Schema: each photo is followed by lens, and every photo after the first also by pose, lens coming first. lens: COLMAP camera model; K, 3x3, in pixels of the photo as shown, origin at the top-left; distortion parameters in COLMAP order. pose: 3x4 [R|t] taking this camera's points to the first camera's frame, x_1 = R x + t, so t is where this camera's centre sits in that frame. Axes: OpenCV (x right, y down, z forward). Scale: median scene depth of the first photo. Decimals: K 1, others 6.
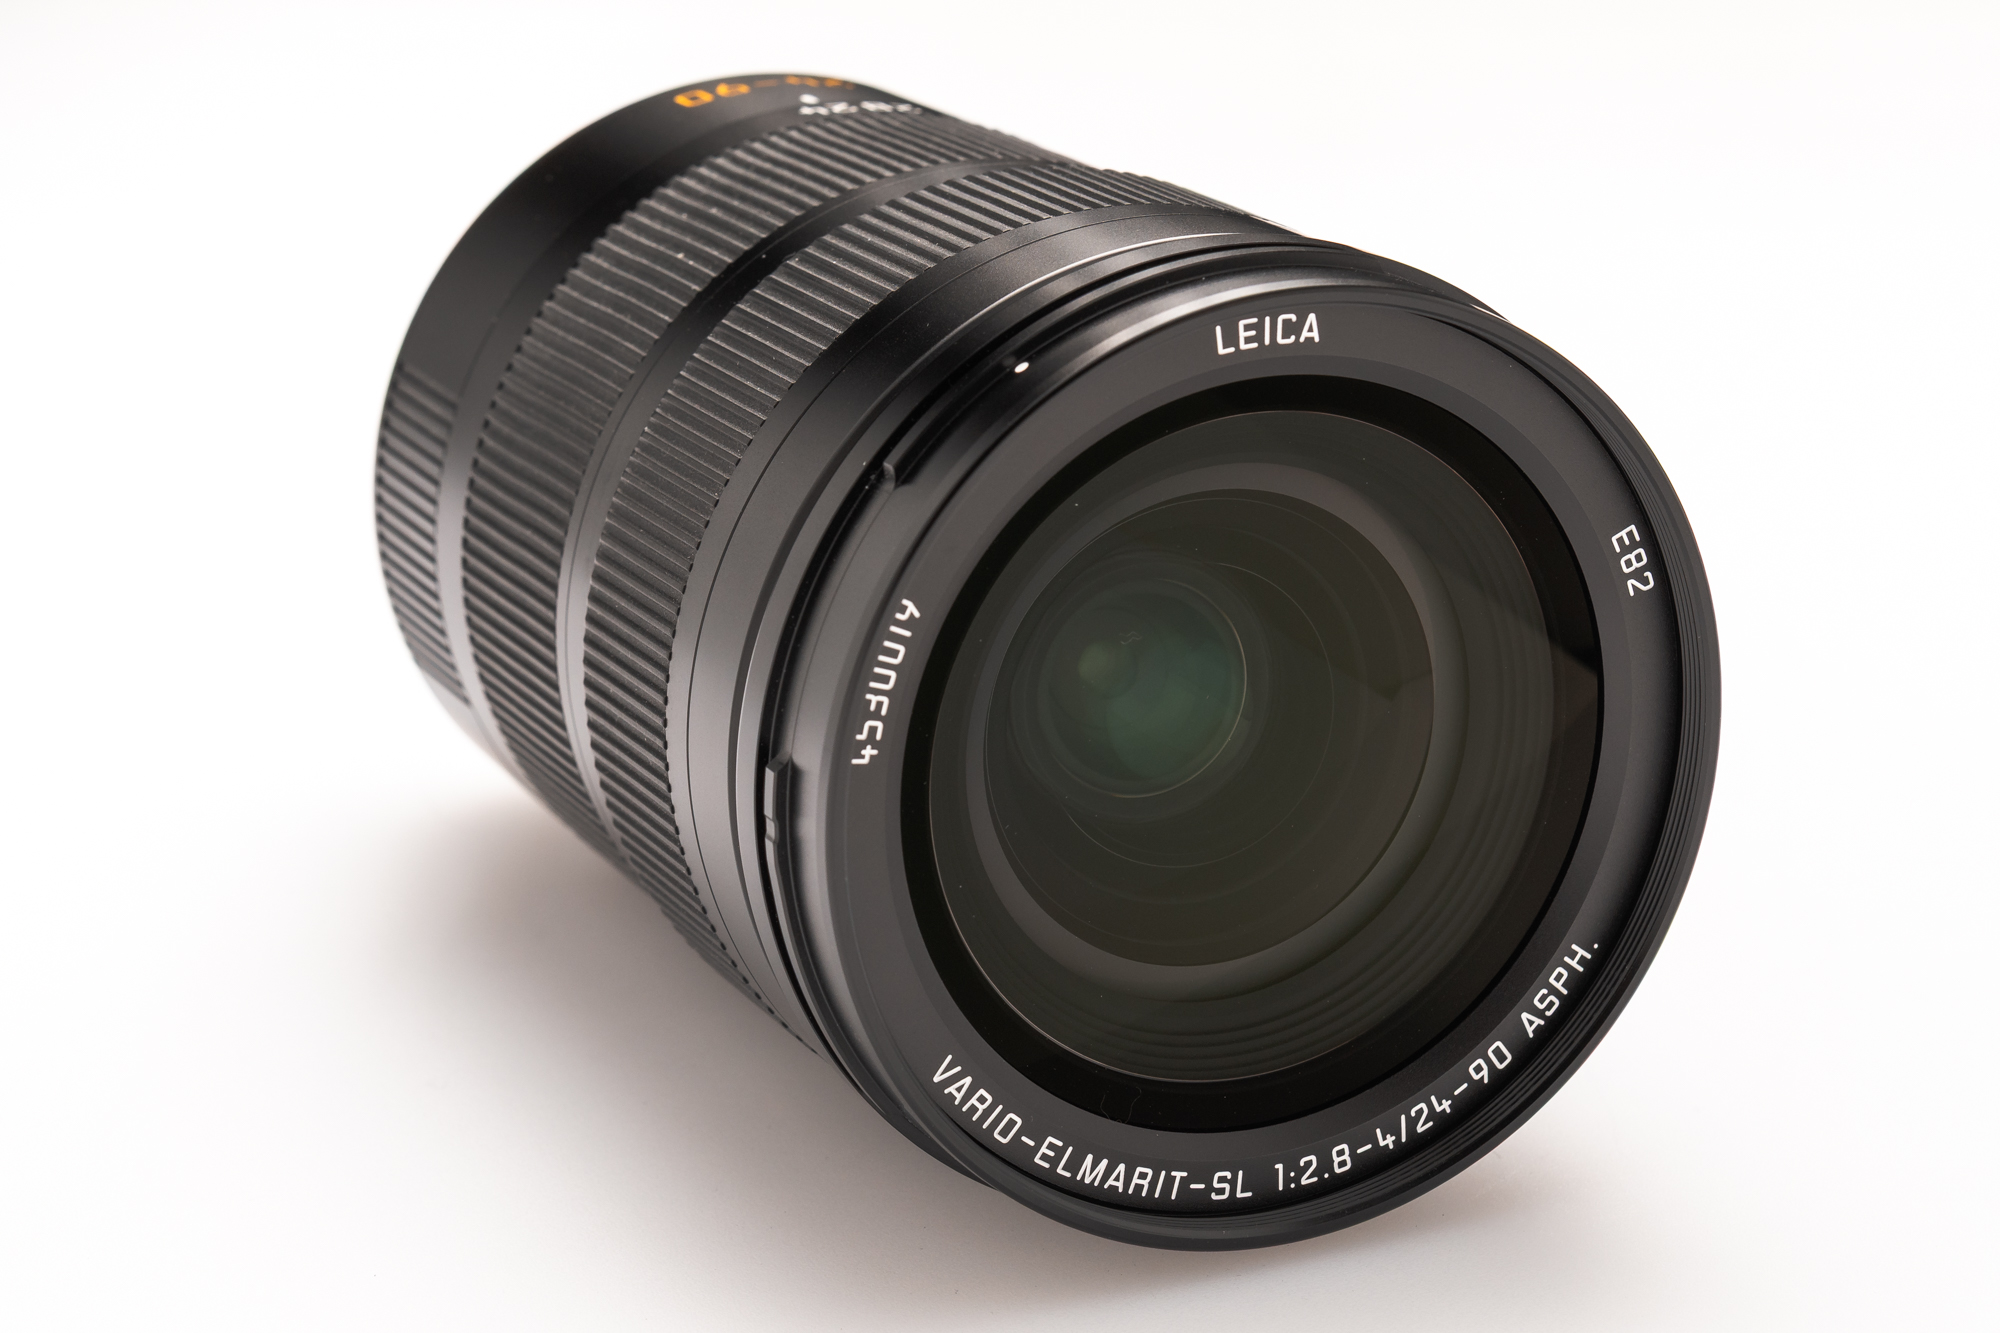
lens RADIAL K [[4171.8, 0, 1000.4], [0, 4171.8, 677.5], [0, 0, 1]] dist [0.069153, 0.000000]
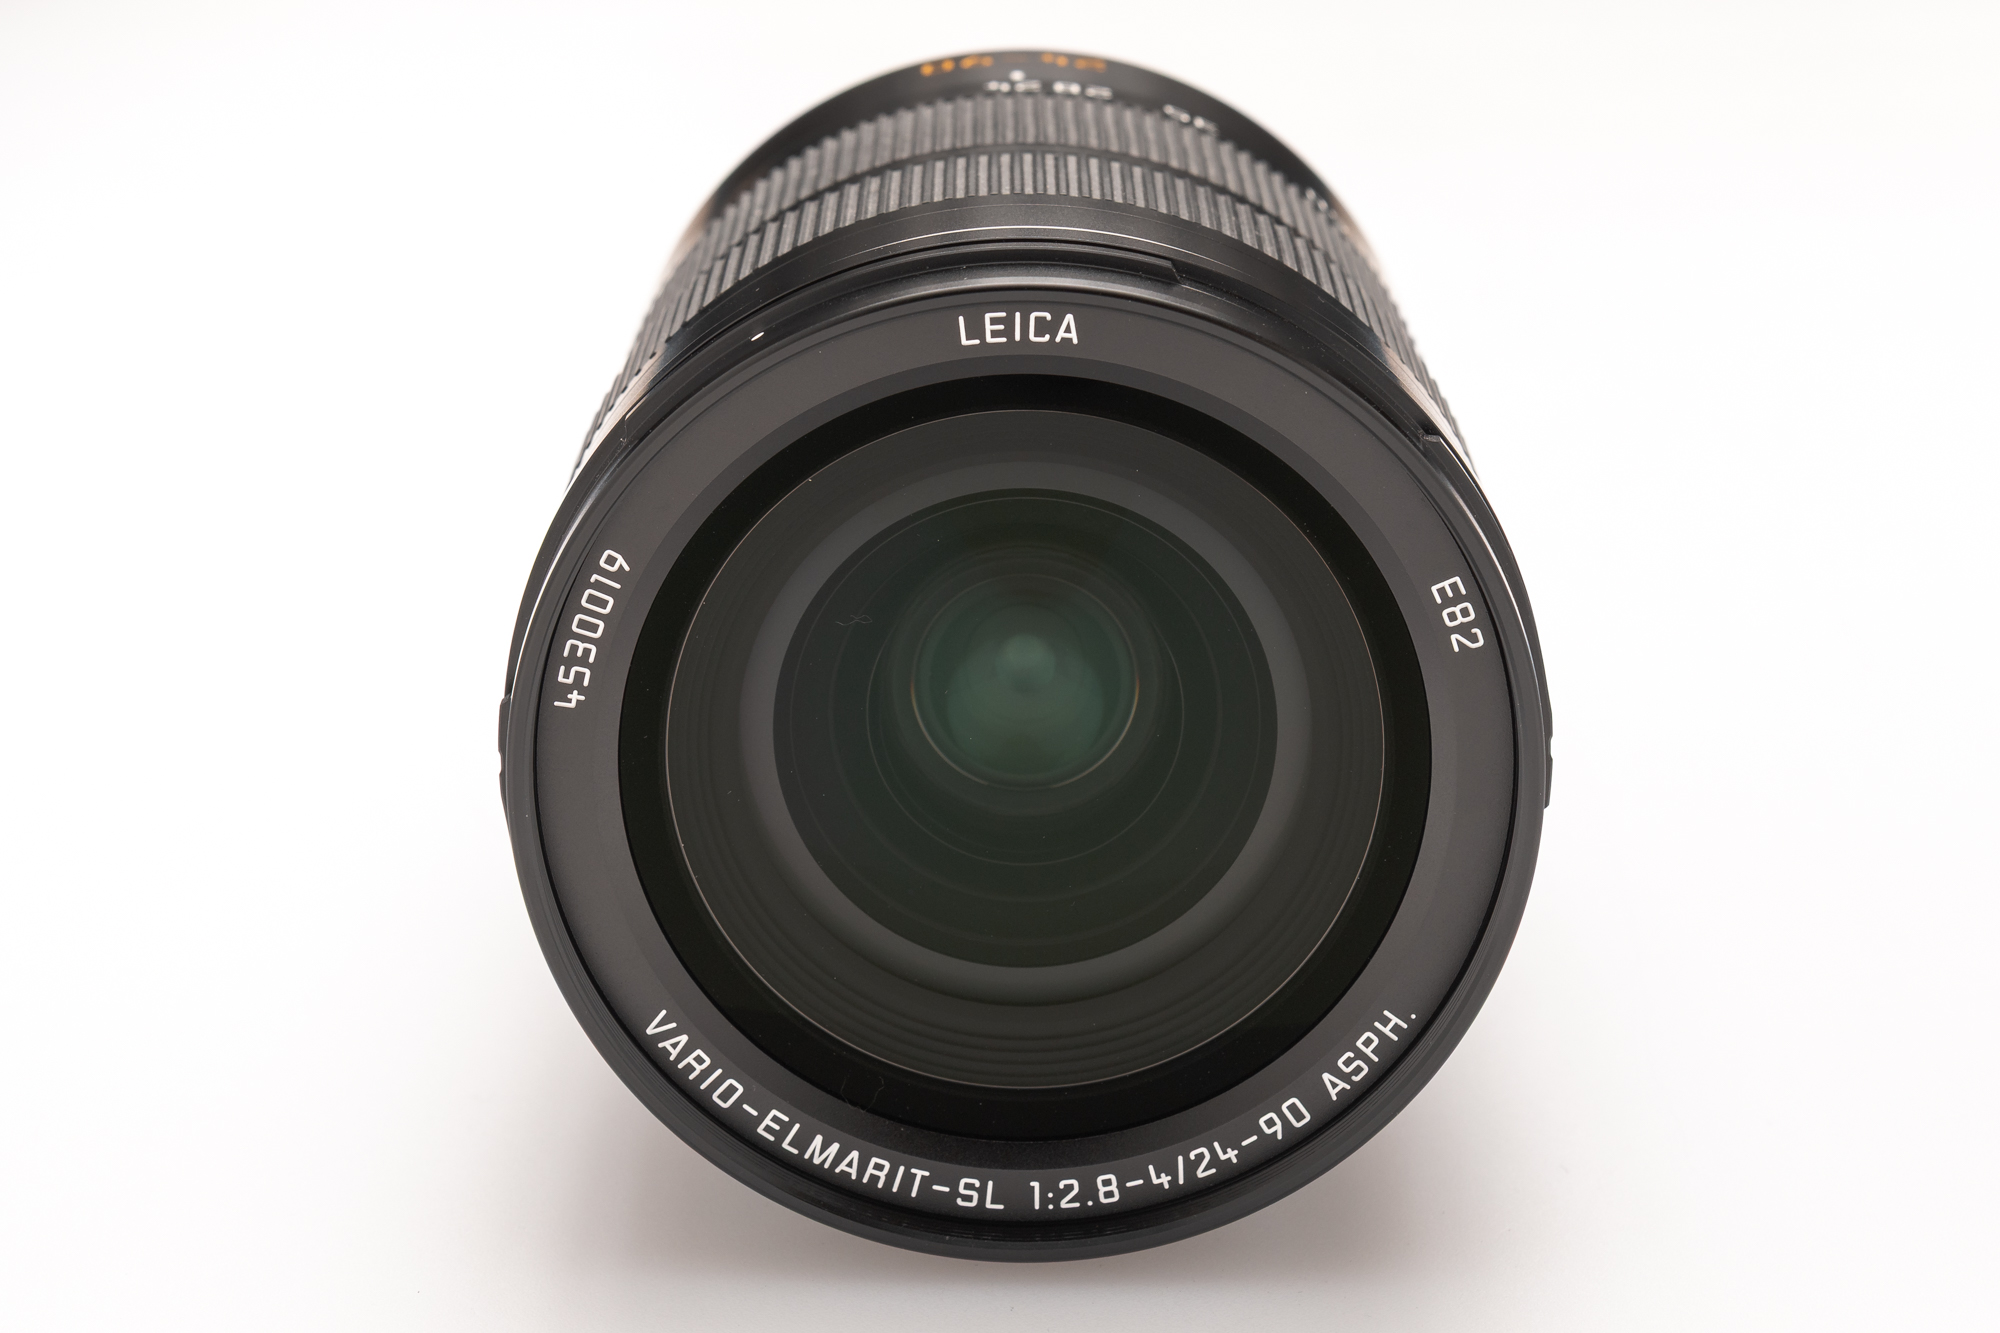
lens RADIAL K [[4171.8, 0, 1001.3], [0, 4171.8, 655.7], [0, 0, 1]] dist [0.069153, 0.000000]
pose [[0.921529, 0.127192, -0.366888, 0.408657], [-0.130727, 0.991300, 0.015308, -0.019859], [0.365643, 0.033855, 0.930139, 0.084854]]
